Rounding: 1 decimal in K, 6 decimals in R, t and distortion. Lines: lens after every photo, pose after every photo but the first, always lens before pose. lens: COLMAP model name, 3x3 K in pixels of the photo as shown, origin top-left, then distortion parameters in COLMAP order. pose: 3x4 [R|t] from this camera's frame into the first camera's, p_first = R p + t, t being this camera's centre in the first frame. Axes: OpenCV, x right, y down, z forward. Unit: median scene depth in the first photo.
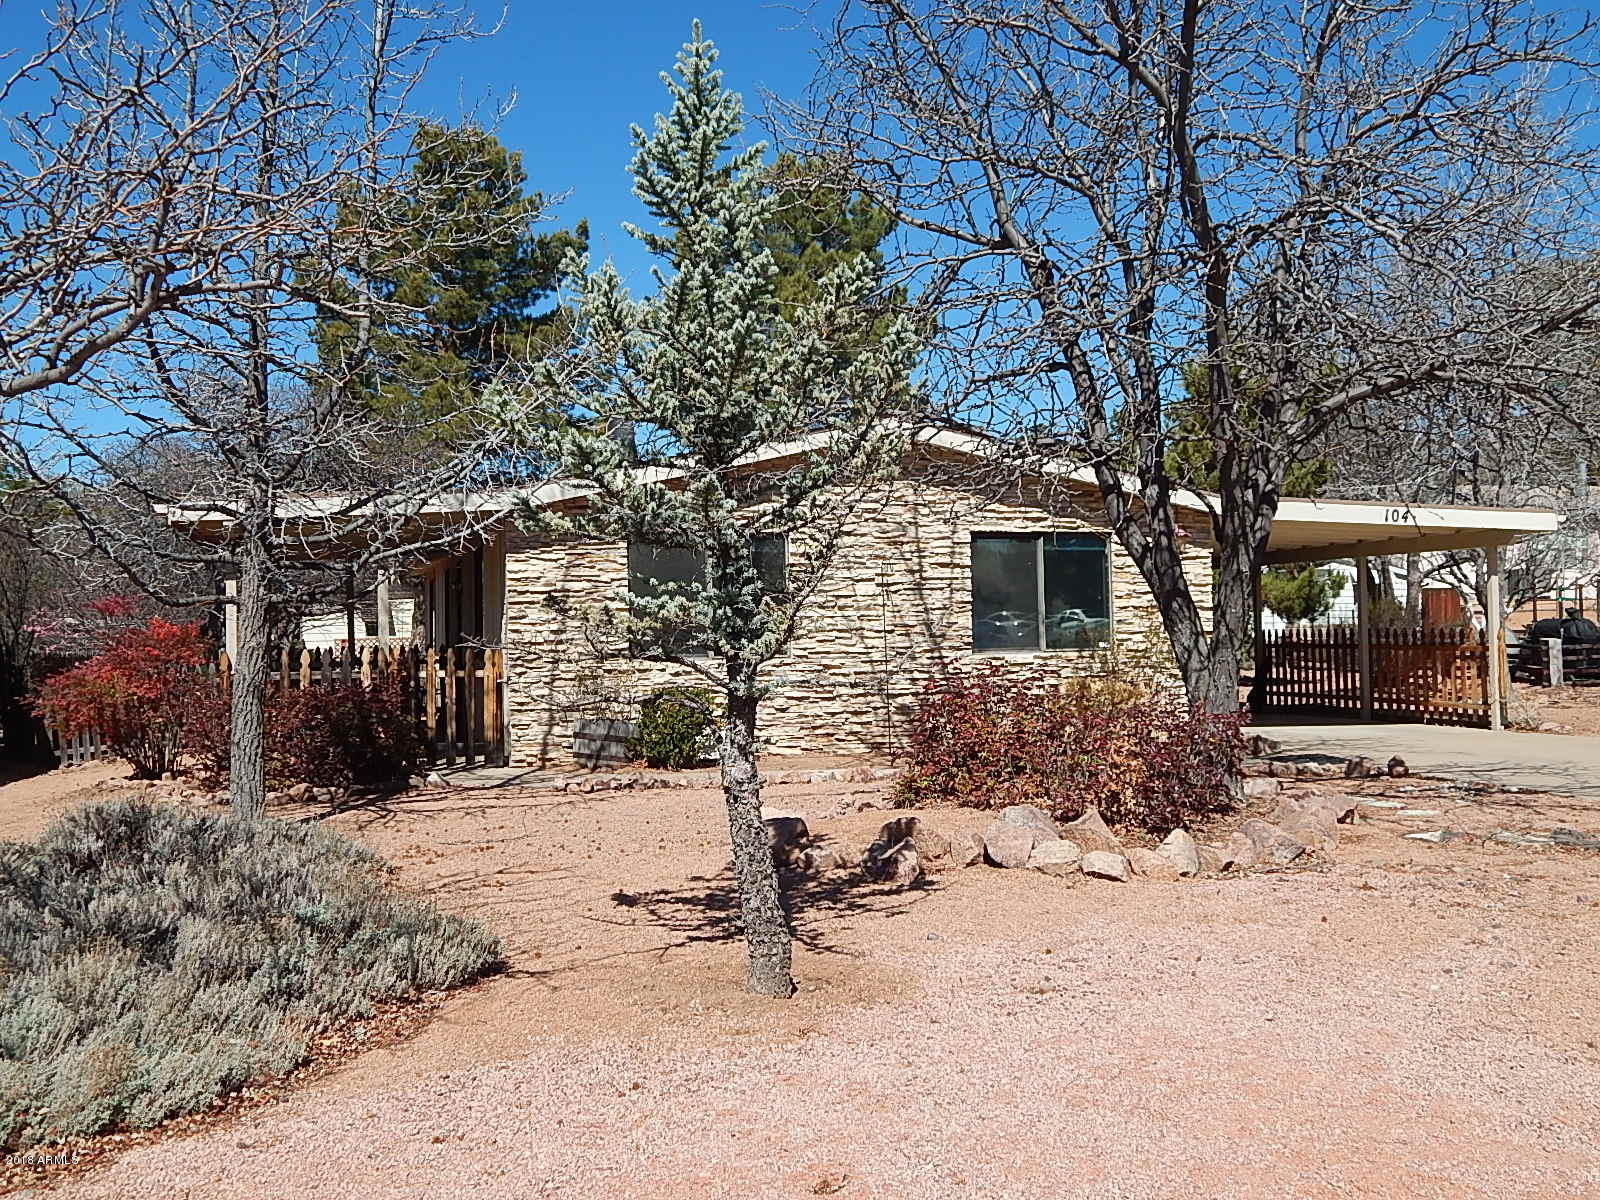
lens RADIAL K [[1627.2, 0, 801.0], [0, 1627.2, 599.3], [0, 0, 1]] dist [0.018199, 0.000000]
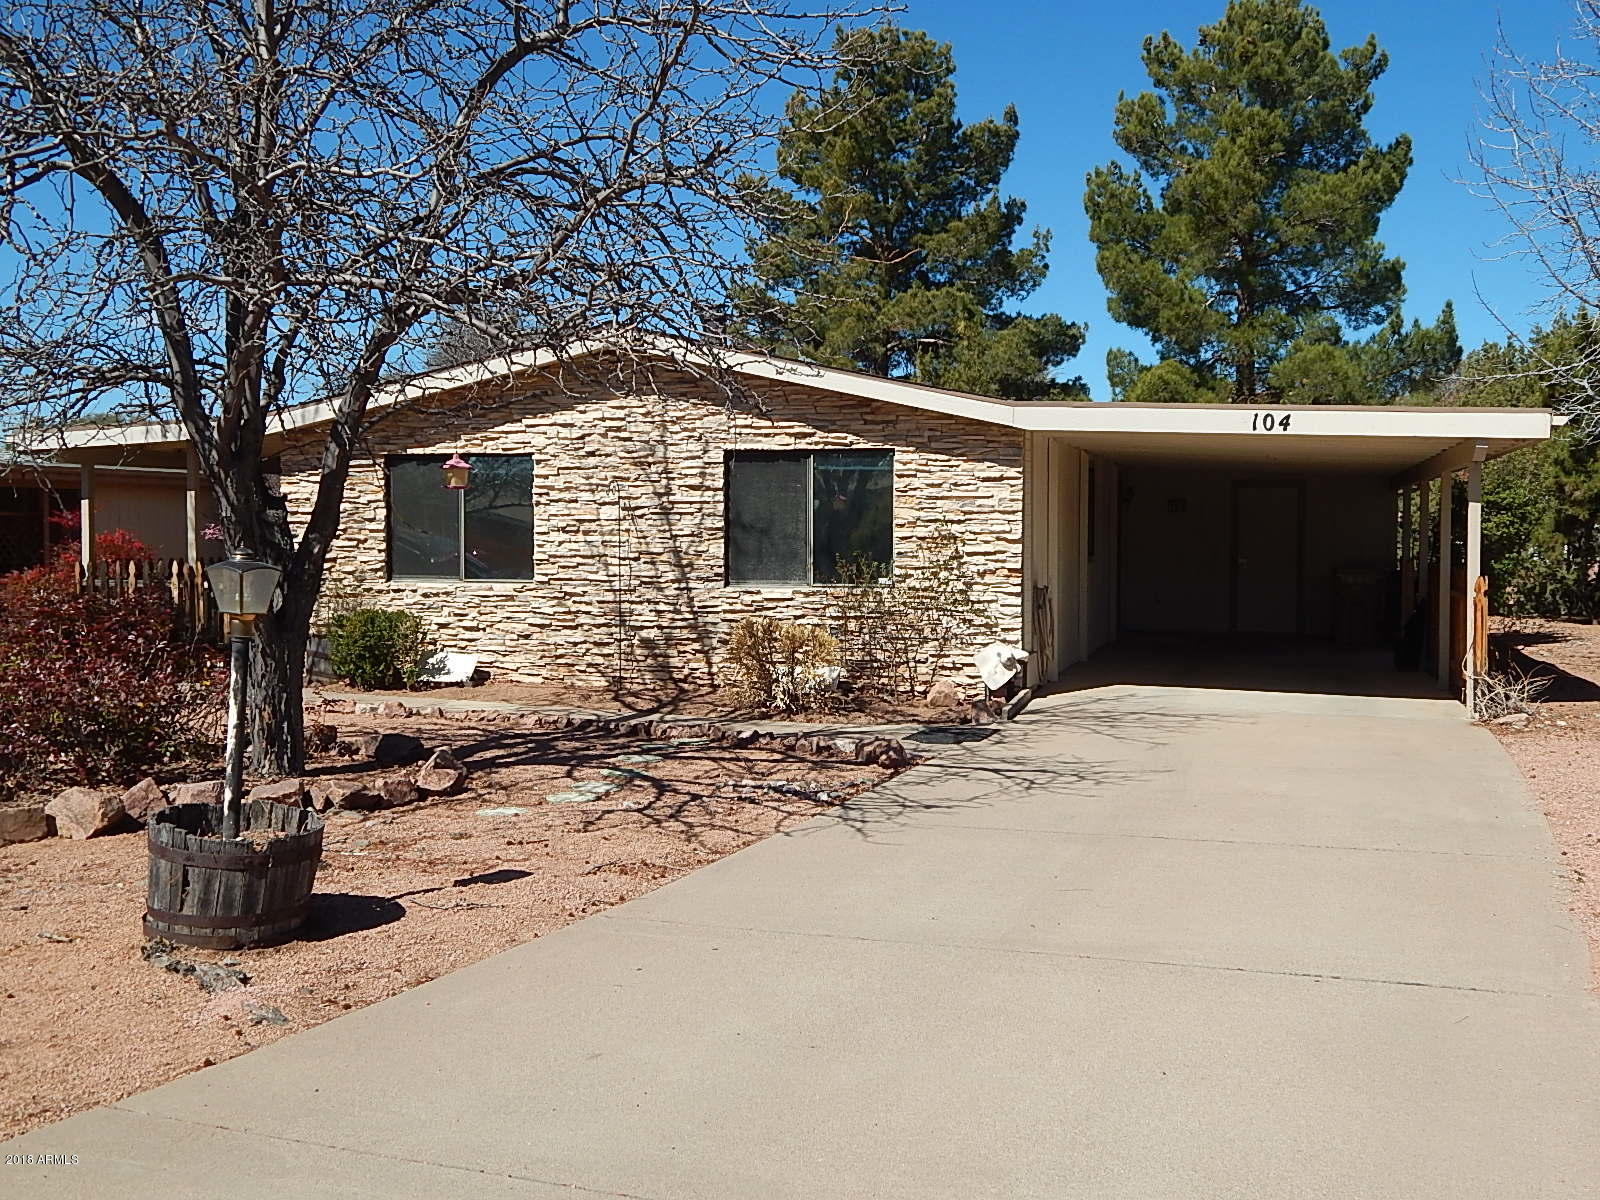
lens RADIAL K [[1627.2, 0, 800.6], [0, 1627.2, 600.4], [0, 0, 1]] dist [0.018199, 0.000000]
pose [[0.834454, 0.043312, -0.549373, 0.643978], [-0.006566, 0.997617, 0.068679, -0.021028], [0.551039, -0.053703, 0.832750, 0.273611]]
